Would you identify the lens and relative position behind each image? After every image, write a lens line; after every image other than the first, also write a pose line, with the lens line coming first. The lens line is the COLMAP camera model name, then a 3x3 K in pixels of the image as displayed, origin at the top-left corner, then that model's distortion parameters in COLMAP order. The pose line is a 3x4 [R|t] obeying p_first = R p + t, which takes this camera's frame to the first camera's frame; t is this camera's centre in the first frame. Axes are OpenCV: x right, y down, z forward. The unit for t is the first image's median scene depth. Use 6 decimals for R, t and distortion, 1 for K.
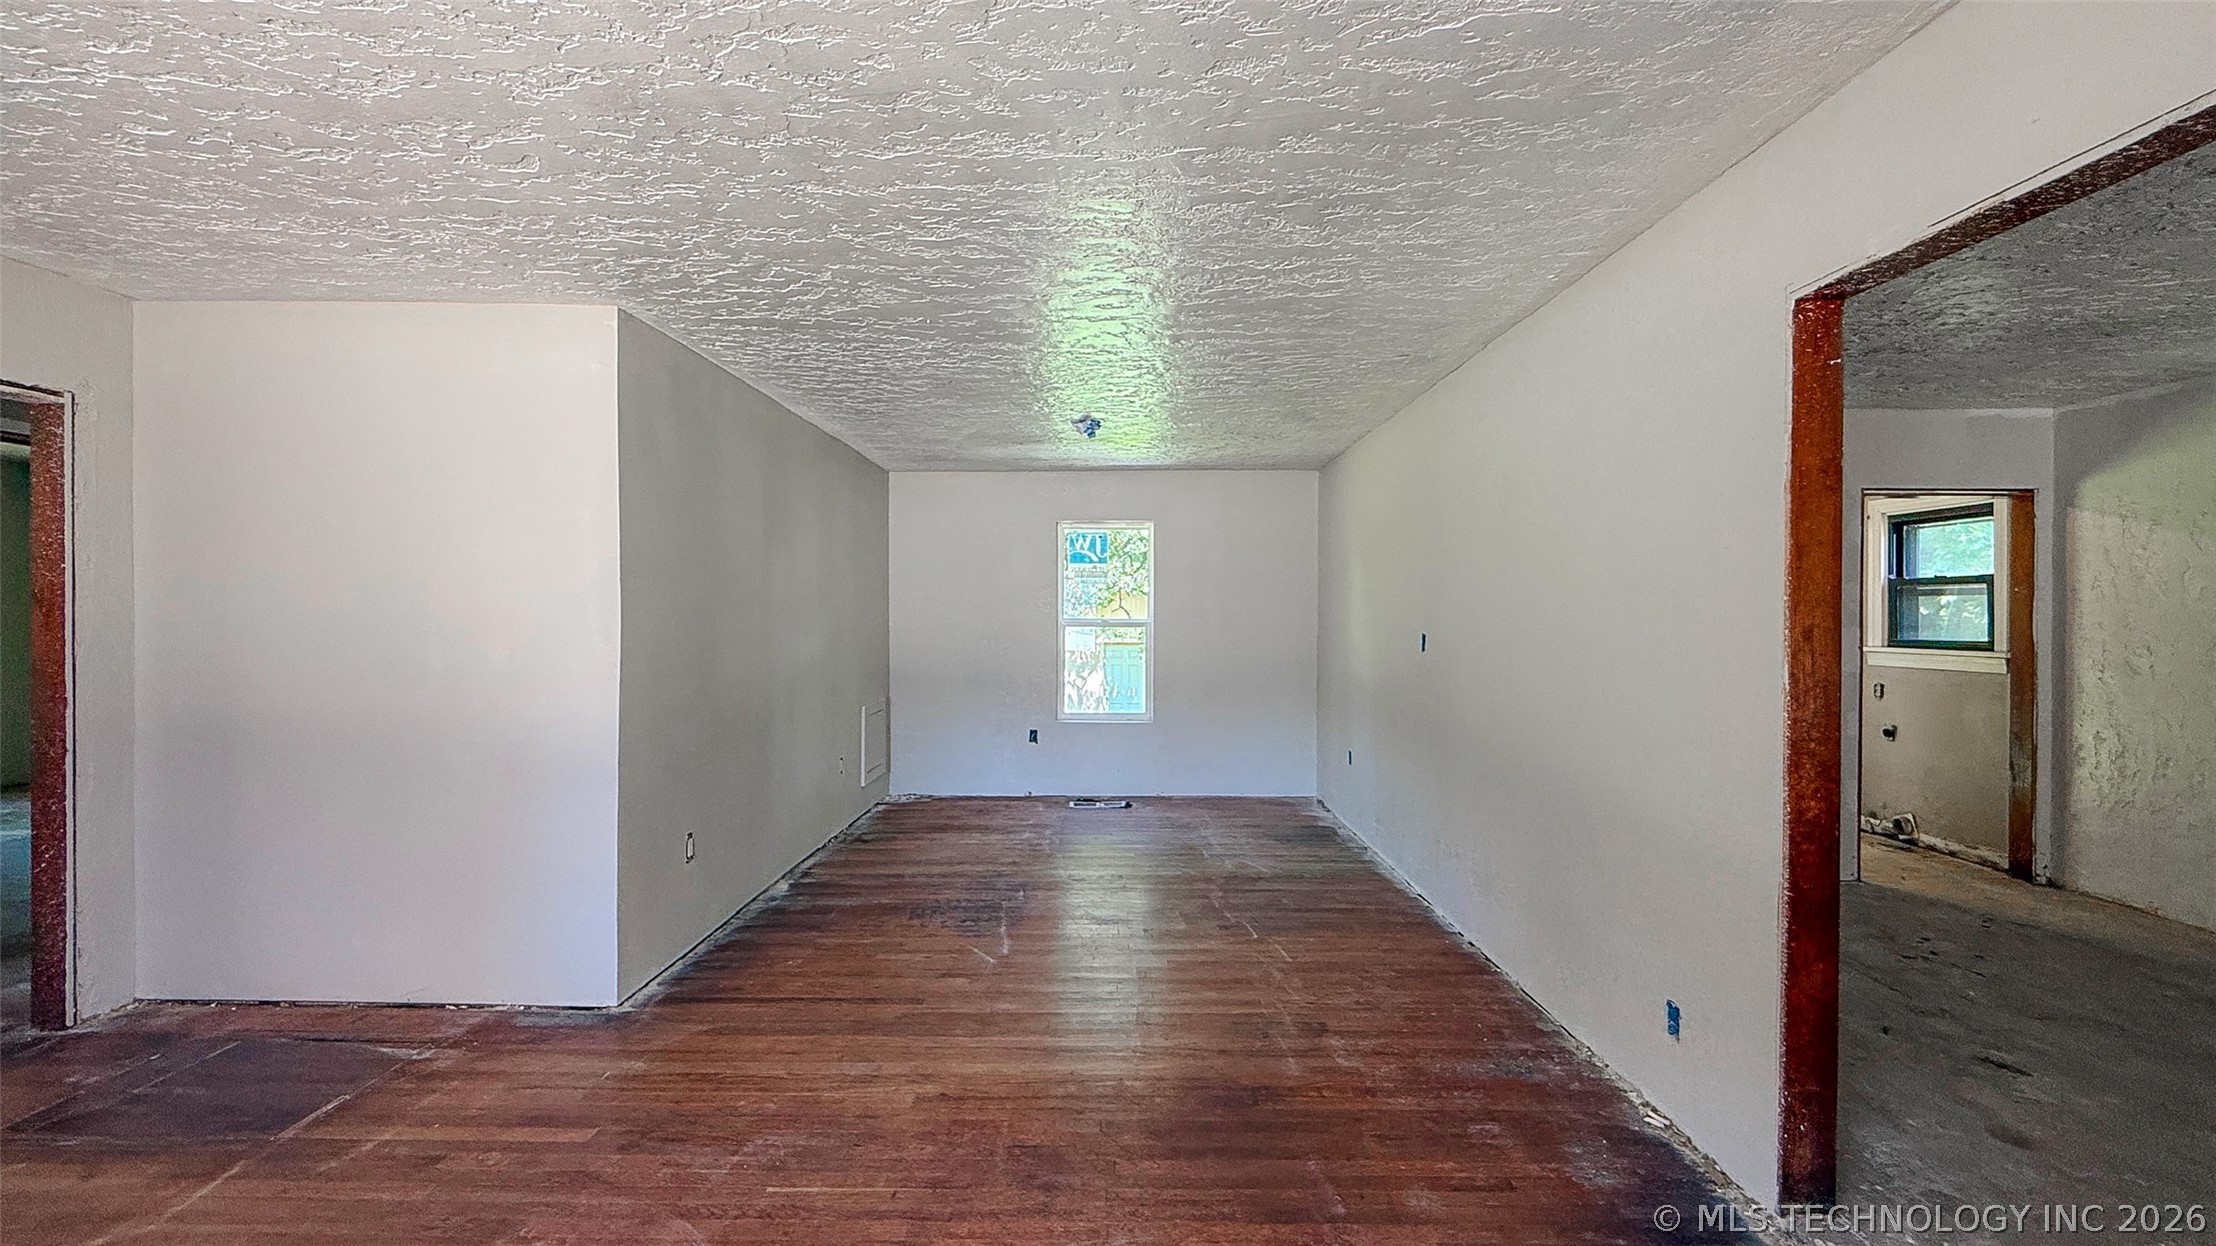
lens RADIAL K [[893.4, 0, 1105.7], [0, 893.4, 620.0], [0, 0, 1]] dist [0.000975, -0.000567]
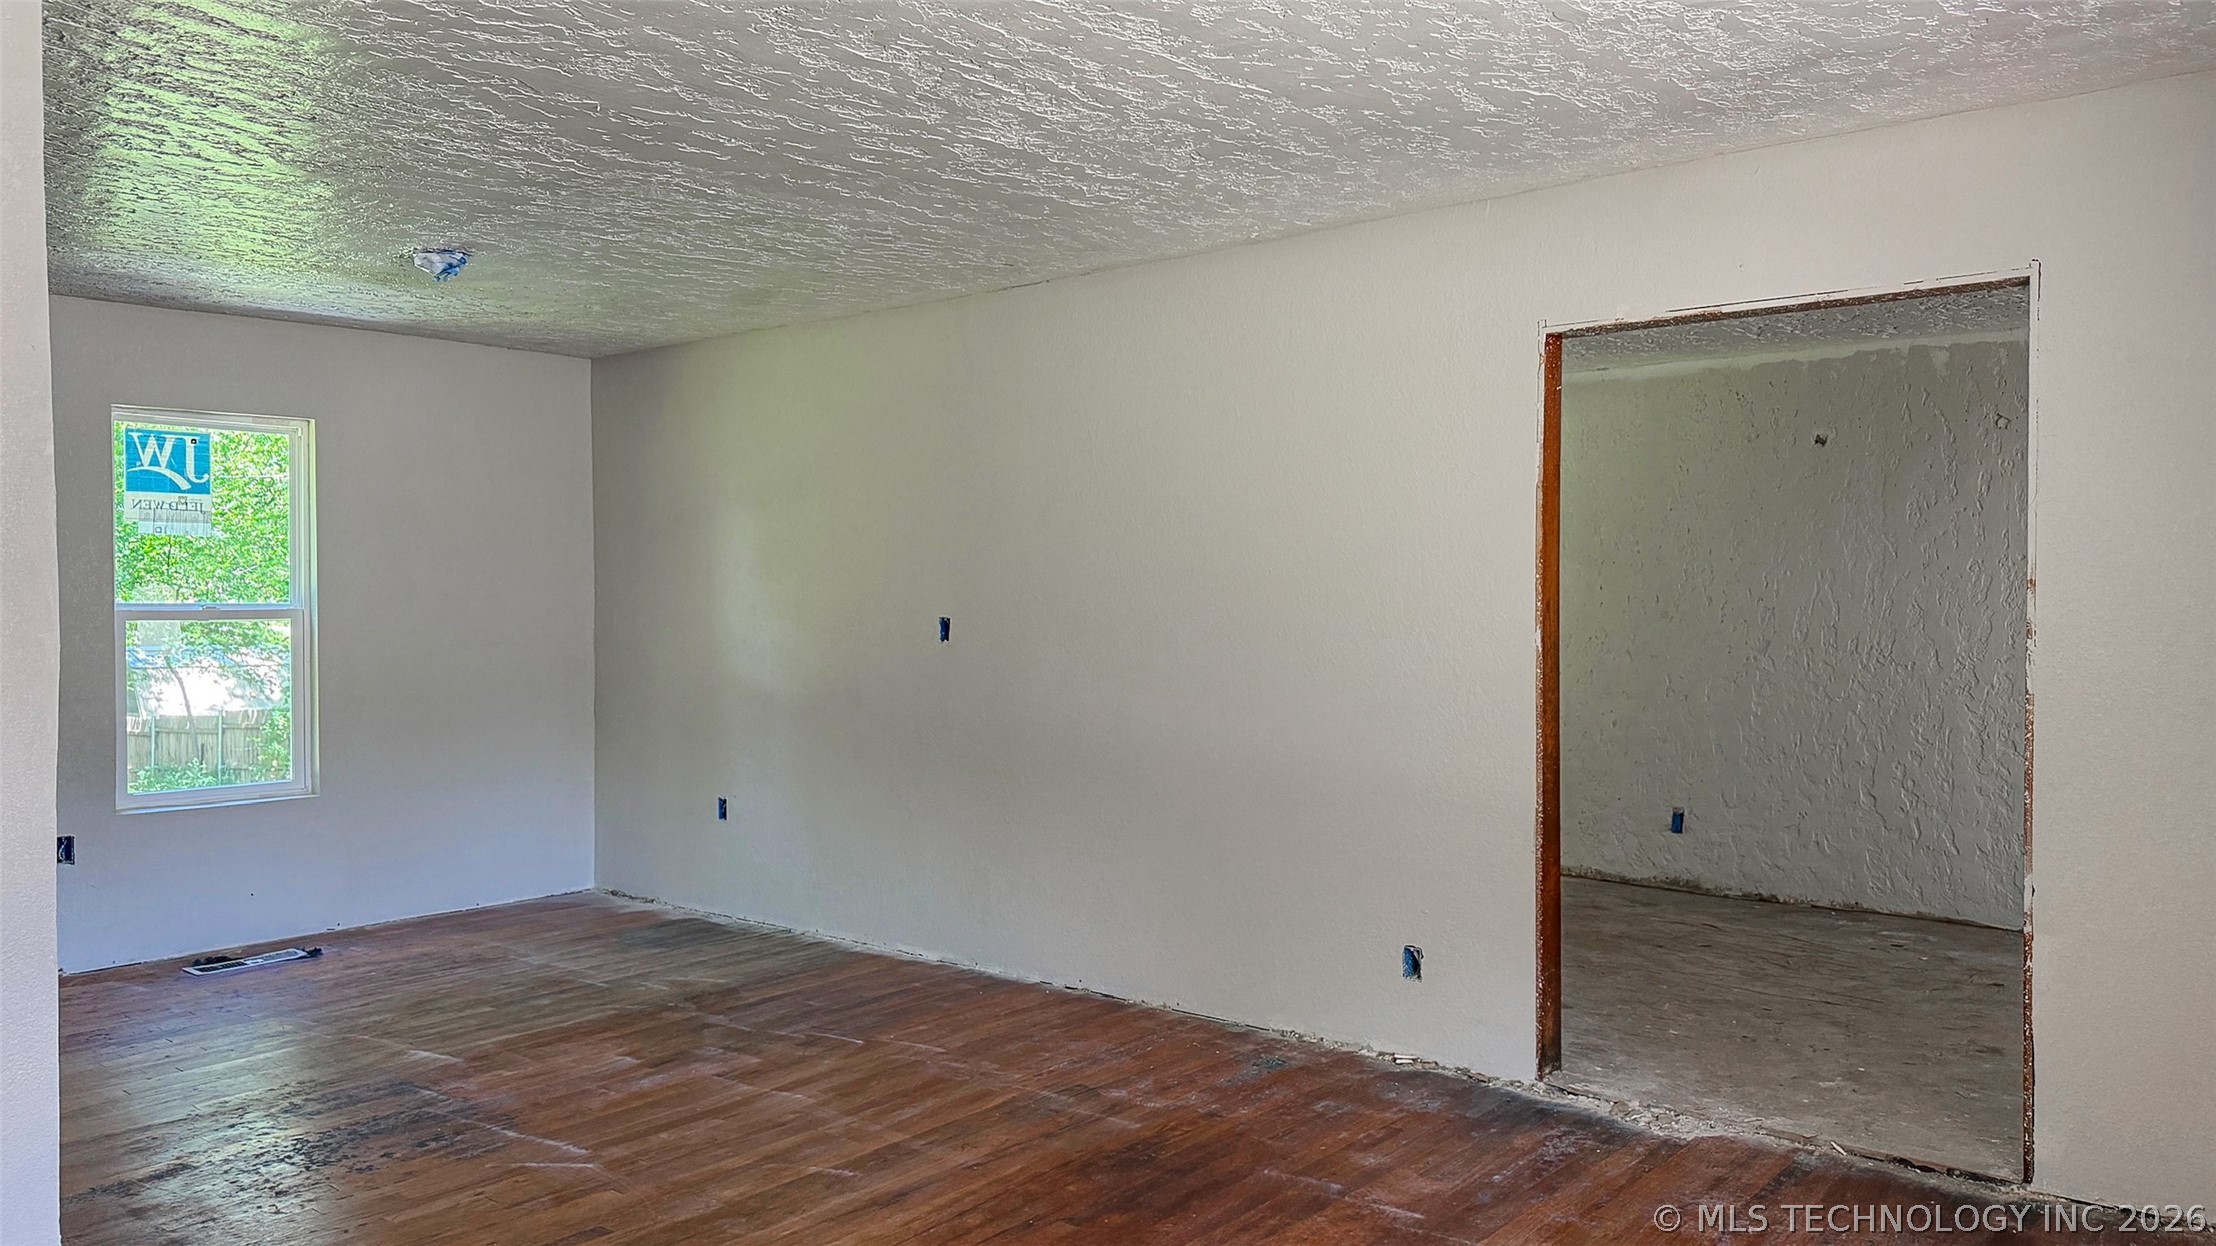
lens RADIAL K [[1586.3, 0, 1114.4], [0, 1586.3, 629.5], [0, 0, 1]] dist [0.054733, -0.070423]
pose [[0.632695, -0.022010, 0.774088, -0.836636], [0.009345, 0.999740, 0.020788, -0.001352], [-0.774344, -0.005919, 0.632737, 0.043500]]
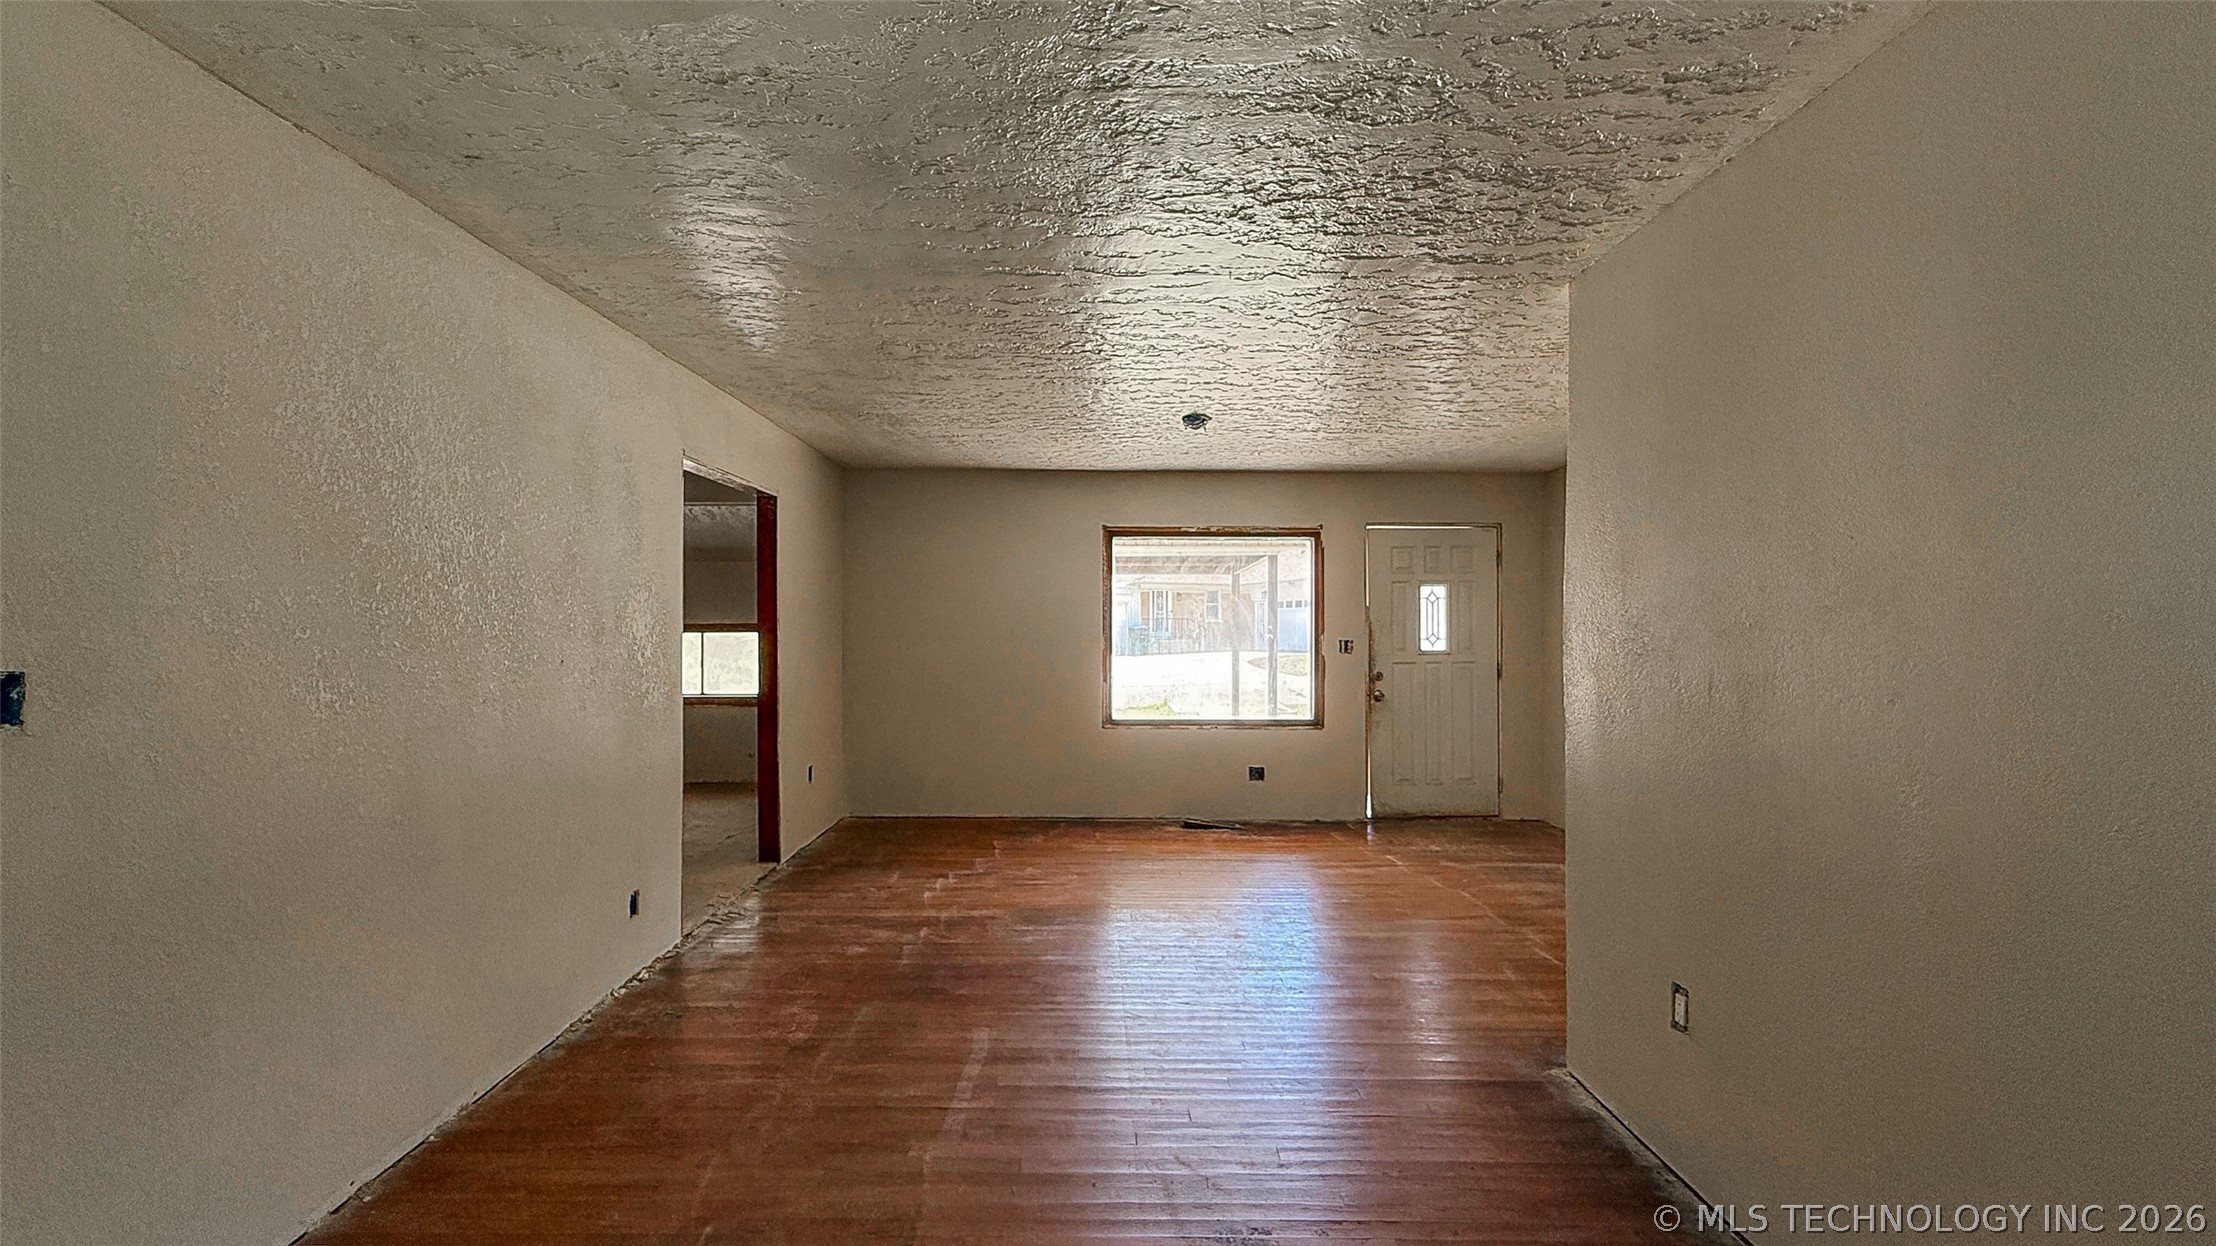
lens RADIAL K [[893.4, 0, 1095.1], [0, 893.4, 626.0], [0, 0, 1]] dist [0.000975, -0.000567]
pose [[-0.999818, -0.007774, -0.017396, -0.059504], [-0.007923, 0.999932, 0.008517, -0.014028], [0.017328, 0.008654, -0.999812, 1.882294]]
